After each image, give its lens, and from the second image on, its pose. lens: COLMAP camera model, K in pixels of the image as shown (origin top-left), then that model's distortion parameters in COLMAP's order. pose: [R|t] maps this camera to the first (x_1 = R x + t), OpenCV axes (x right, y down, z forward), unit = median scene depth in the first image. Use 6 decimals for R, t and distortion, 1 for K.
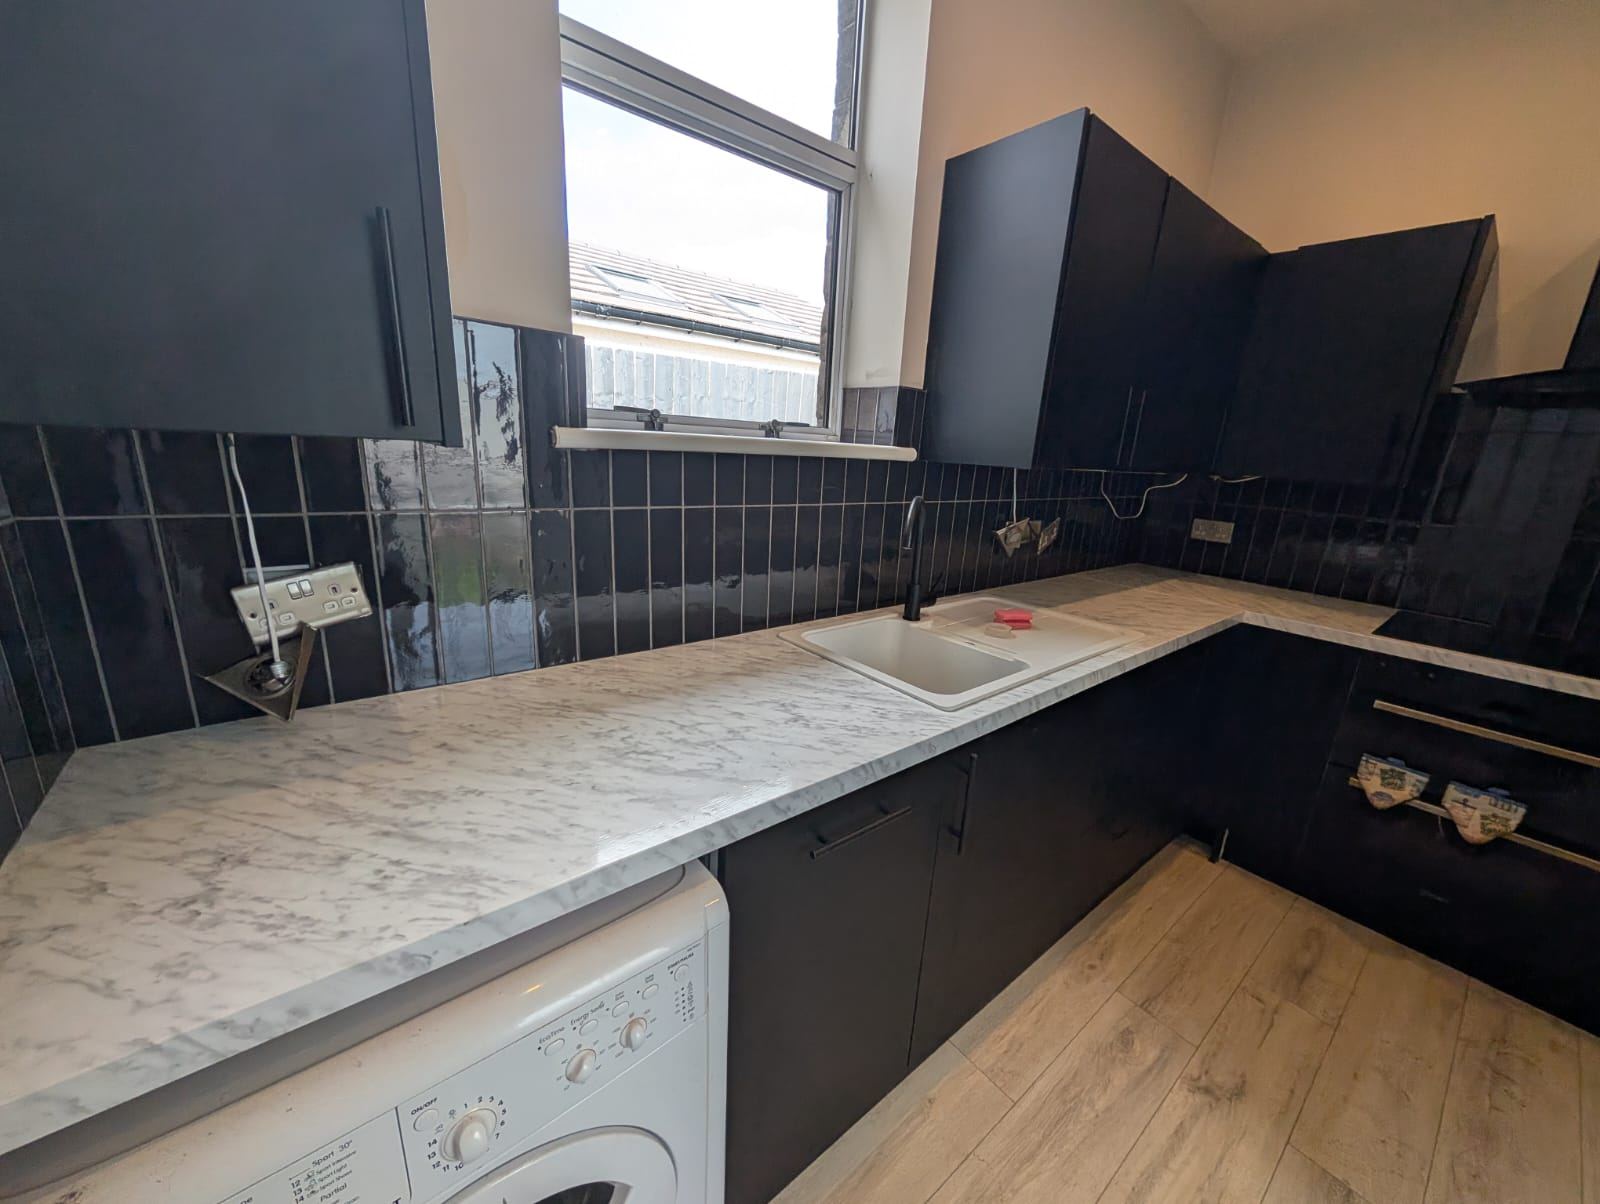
lens RADIAL K [[605.5, 0, 795.5], [0, 605.5, 600.6], [0, 0, 1]] dist [0.001121, 0.000109]
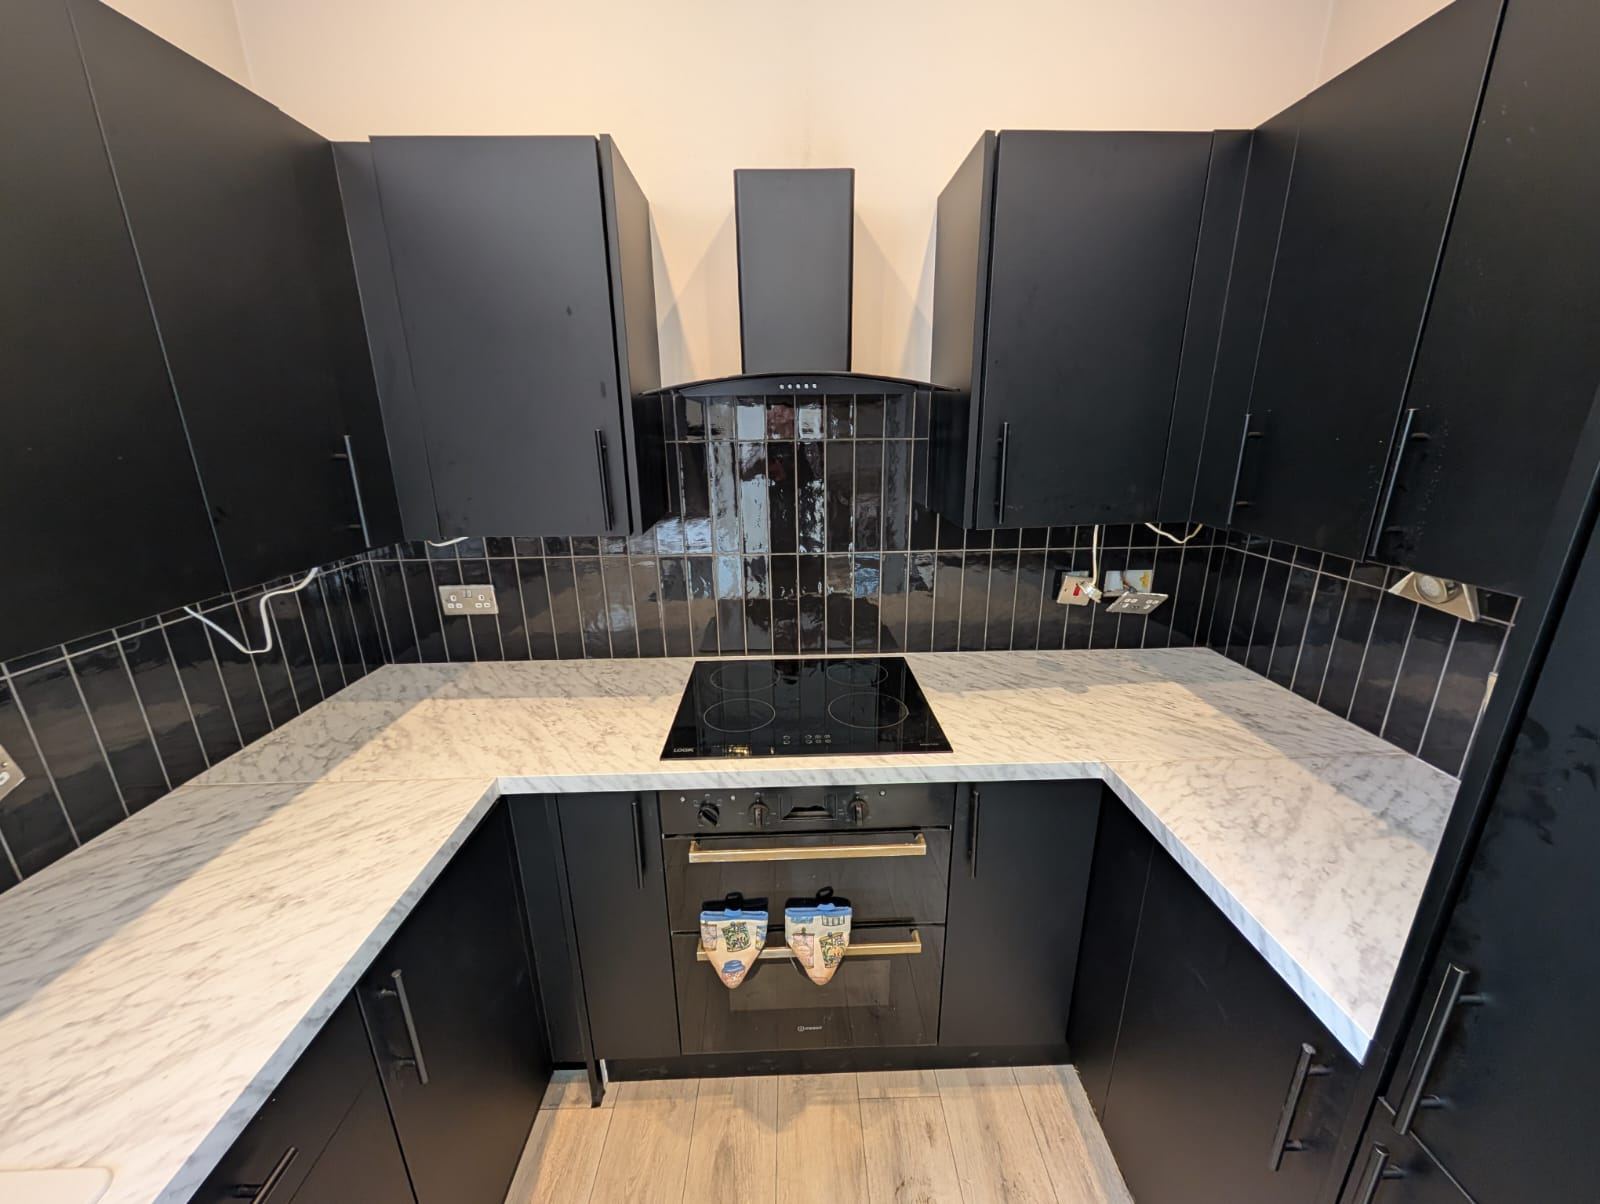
lens RADIAL K [[605.5, 0, 801.5], [0, 605.5, 604.9], [0, 0, 1]] dist [0.001121, 0.000109]
pose [[0.599944, -0.286653, 0.746926, 0.606977], [0.249837, 0.954045, 0.165468, -0.191805], [-0.760033, 0.087338, 0.643990, 0.437926]]
